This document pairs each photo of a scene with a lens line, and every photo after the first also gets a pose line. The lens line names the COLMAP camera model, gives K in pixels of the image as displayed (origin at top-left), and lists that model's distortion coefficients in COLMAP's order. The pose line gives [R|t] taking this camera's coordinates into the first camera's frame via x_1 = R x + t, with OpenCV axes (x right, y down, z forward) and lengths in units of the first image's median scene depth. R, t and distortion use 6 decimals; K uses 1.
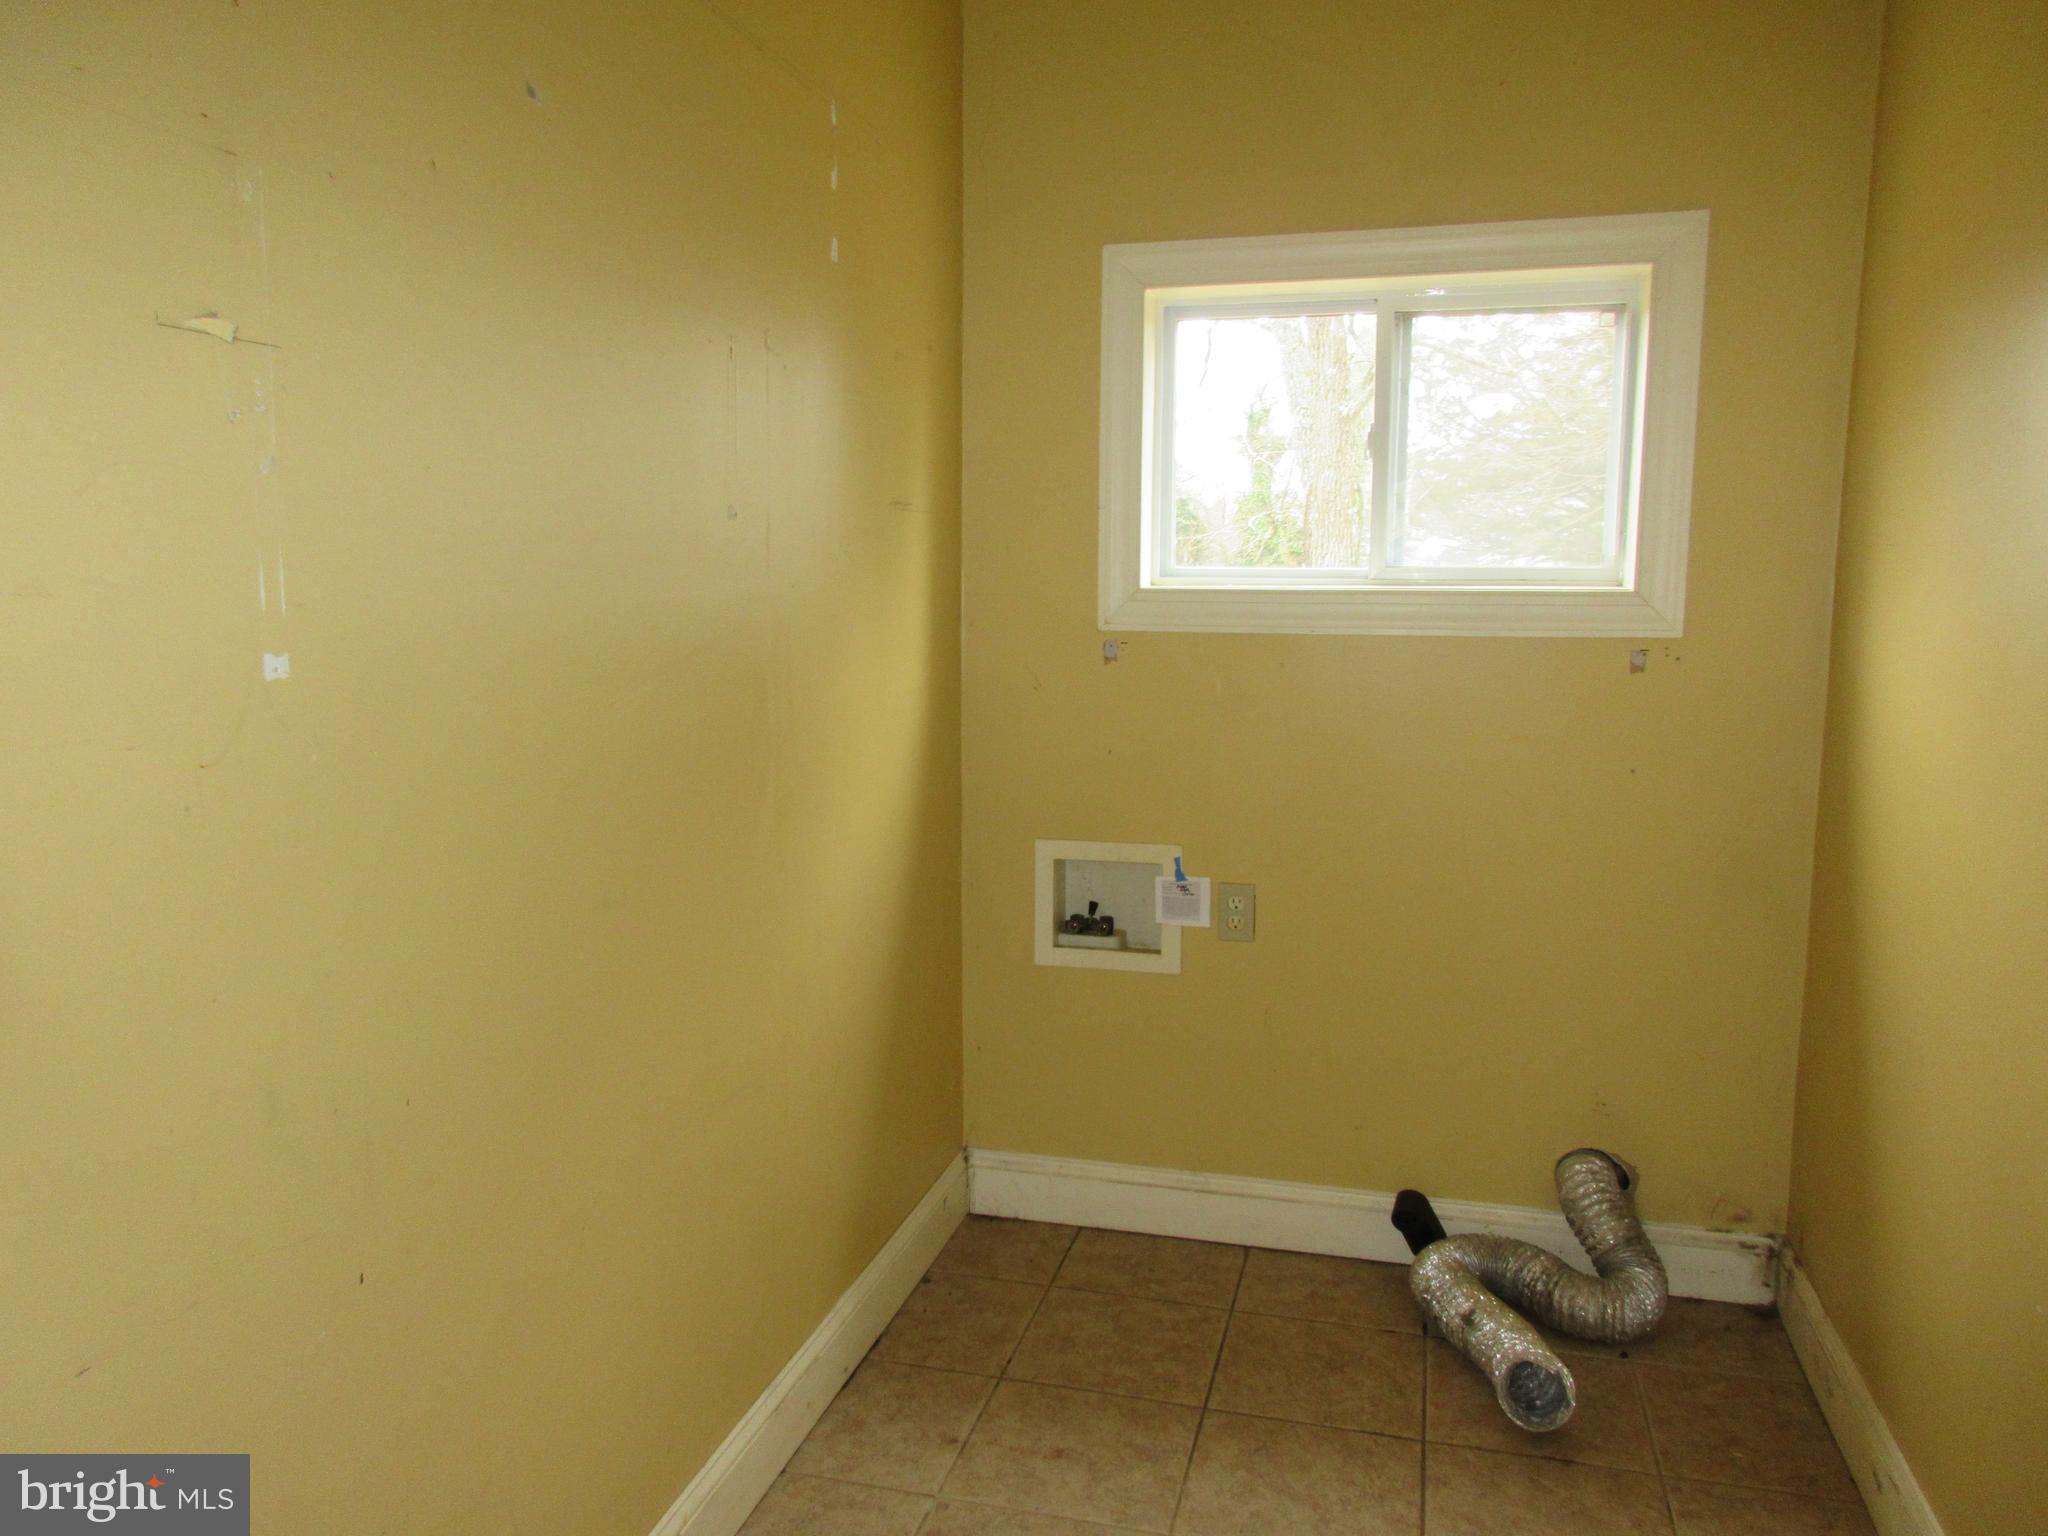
lens RADIAL K [[1528.7, 0, 1028.5], [0, 1528.7, 771.0], [0, 0, 1]] dist [0.008026, 0.004668]
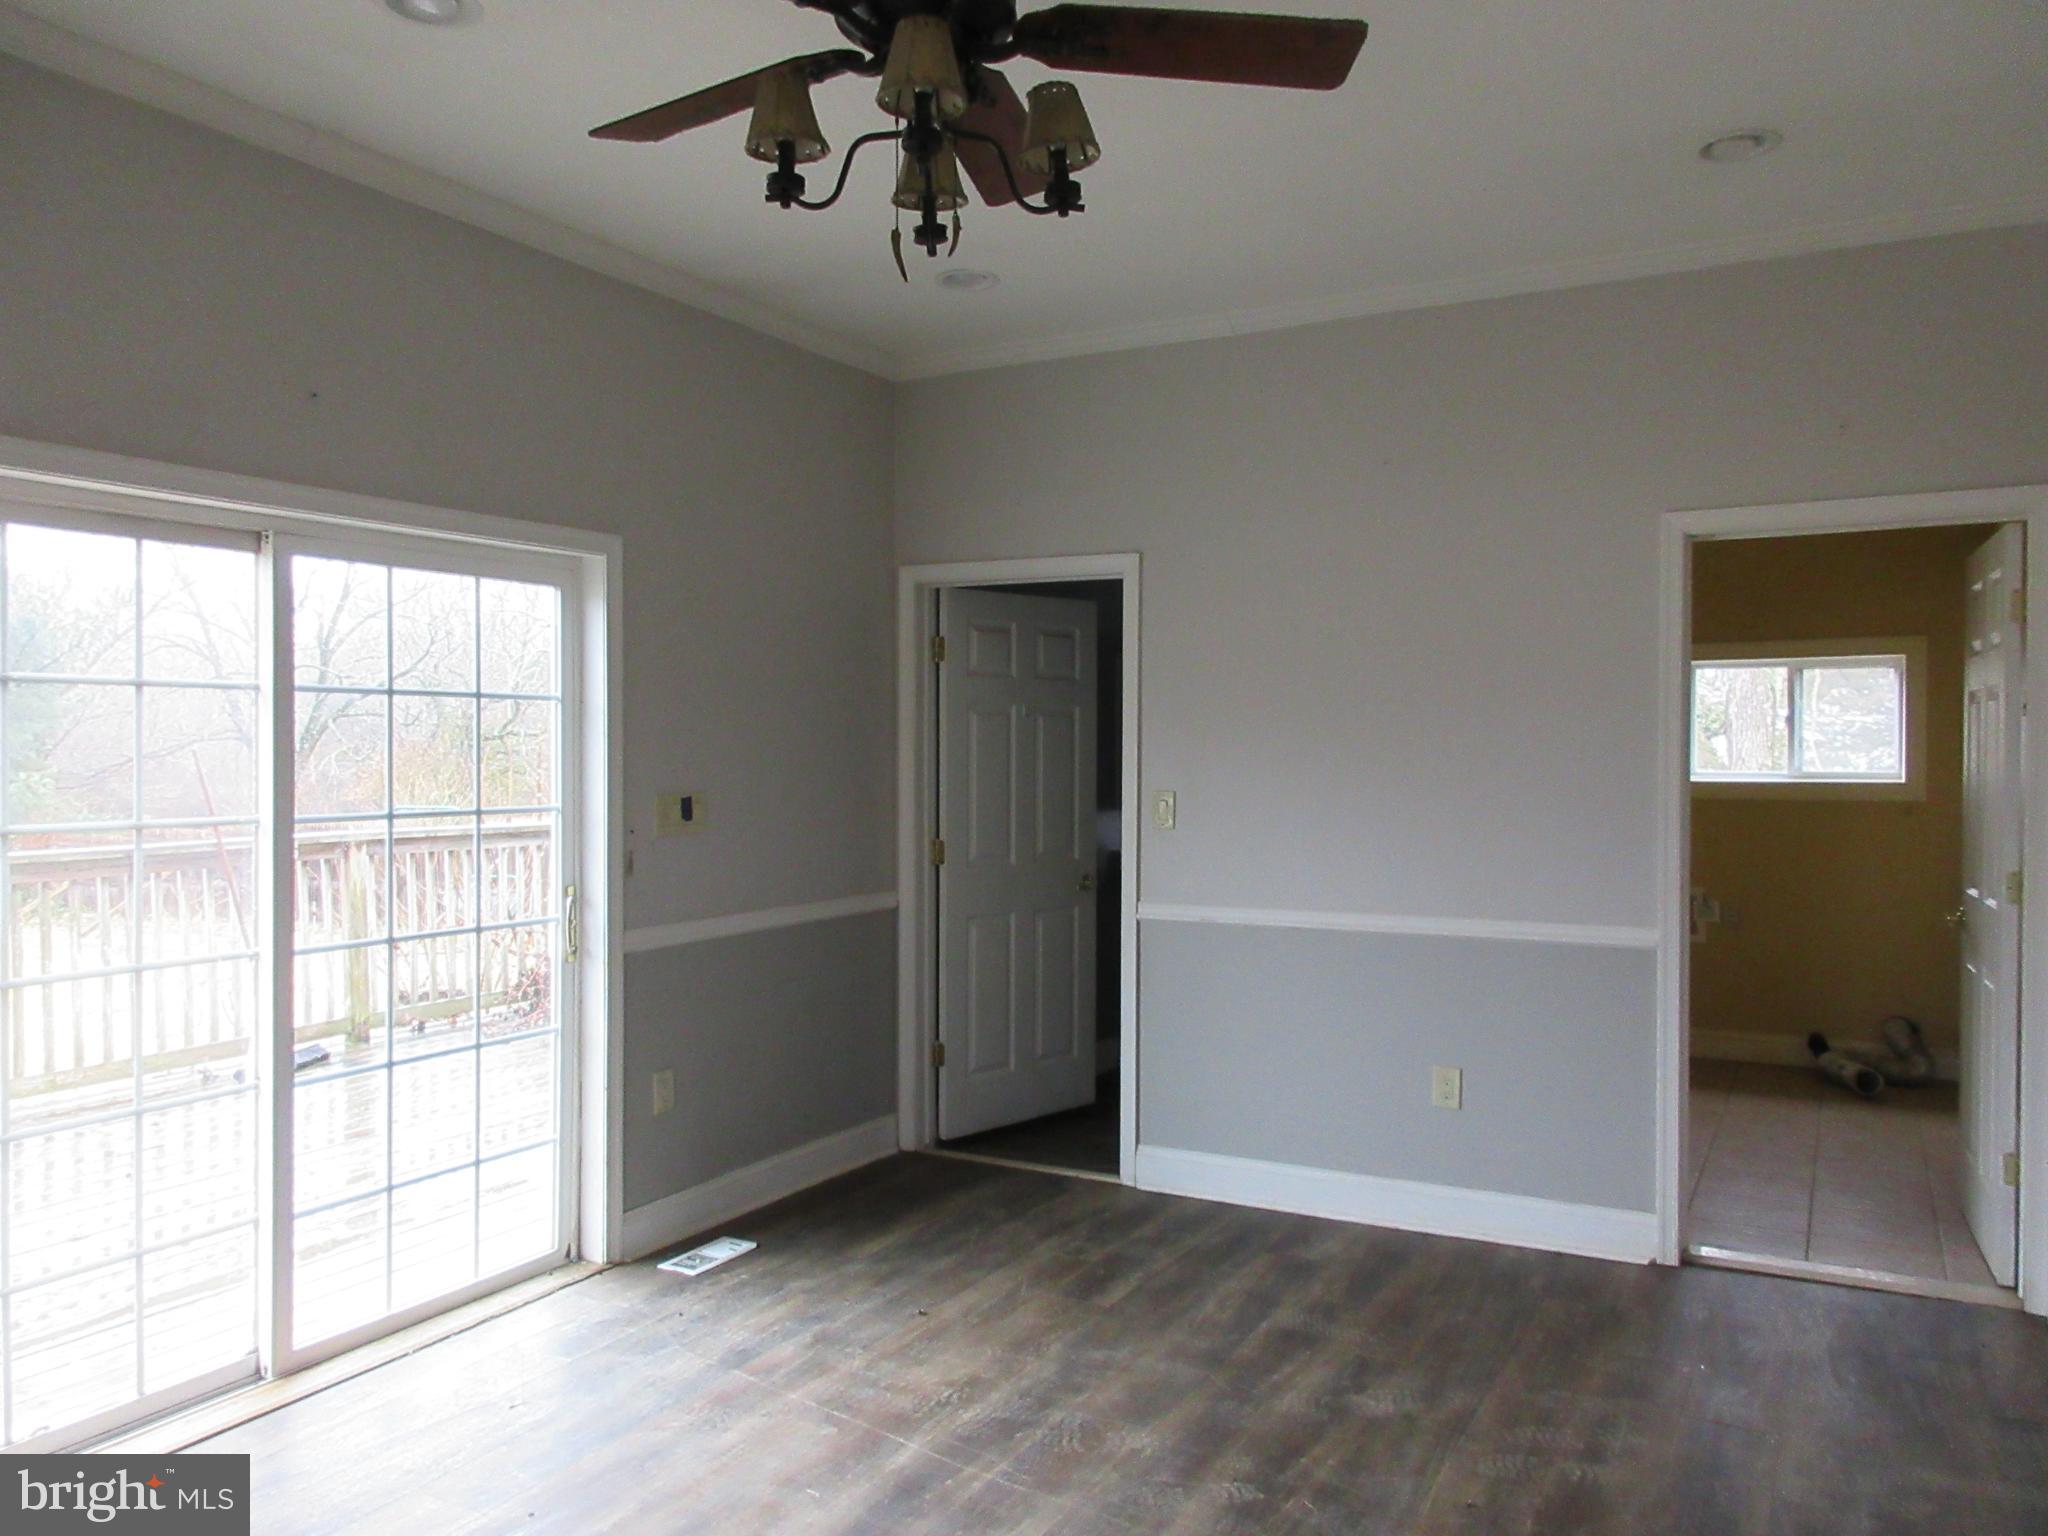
lens RADIAL K [[1528.7, 0, 1028.5], [0, 1528.7, 771.0], [0, 0, 1]] dist [0.008026, 0.004668]
pose [[0.971410, -0.005687, -0.237340, -0.368426], [-0.021484, 0.993506, -0.111736, 0.163497], [0.236434, 0.113641, 0.964979, -1.624367]]
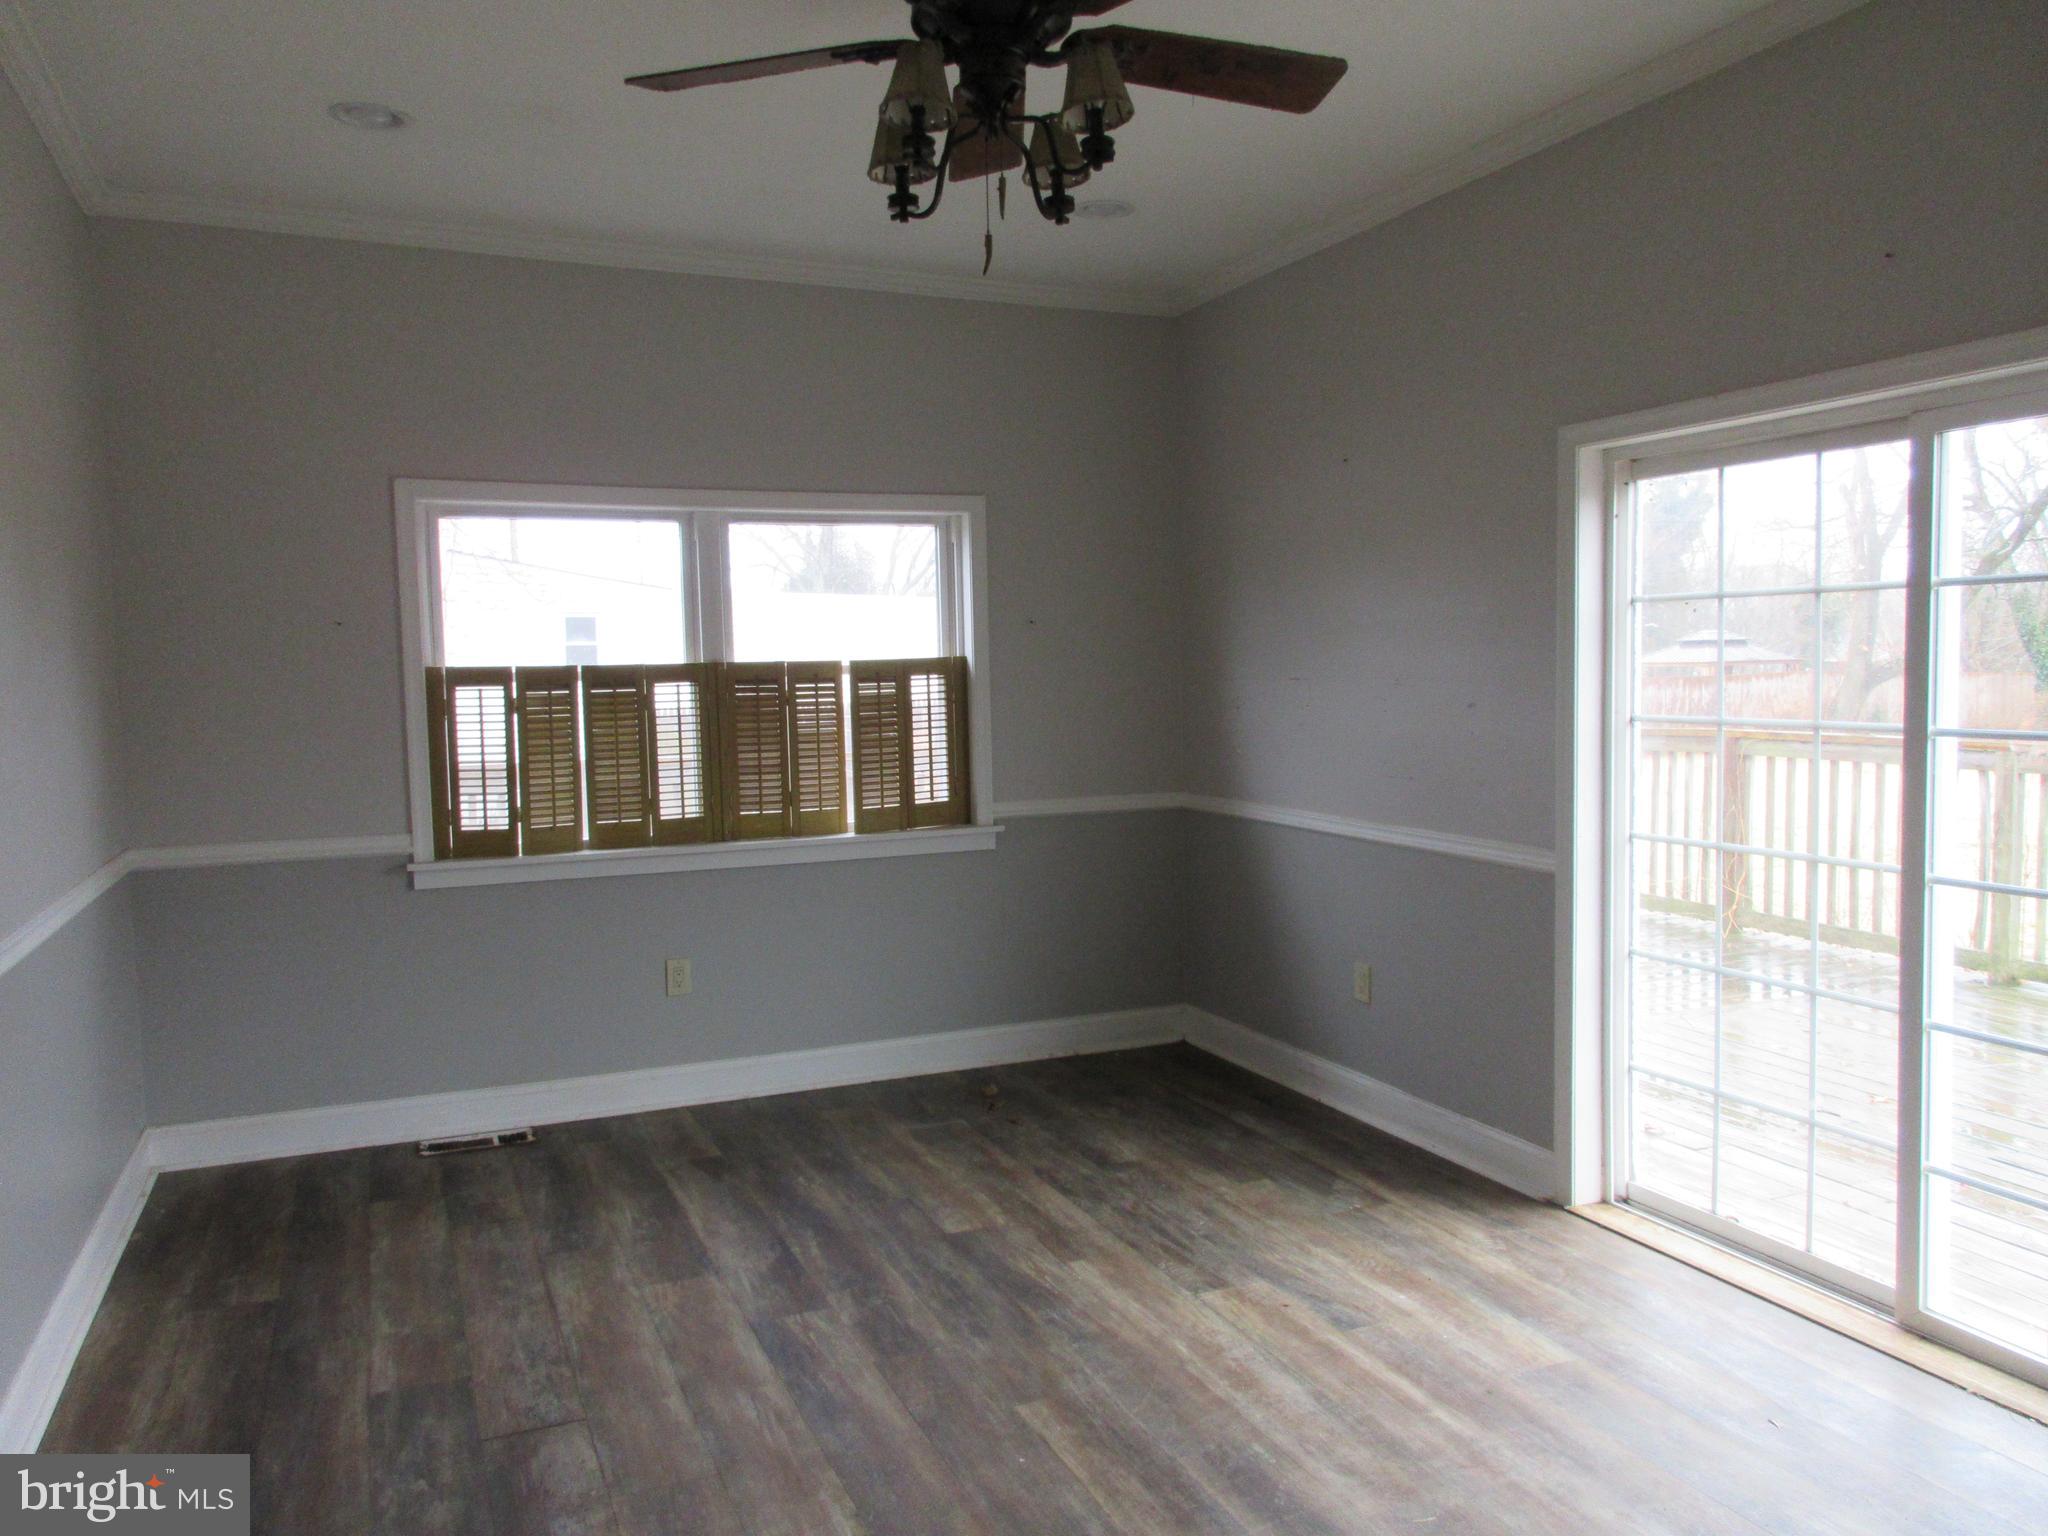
lens RADIAL K [[1528.7, 0, 1028.5], [0, 1528.7, 771.0], [0, 0, 1]] dist [0.008026, 0.004668]
pose [[-0.790140, 0.051554, -0.610754, 0.686584], [-0.068841, 0.982687, 0.172009, -0.501987], [0.609048, 0.177956, -0.772911, 3.346917]]
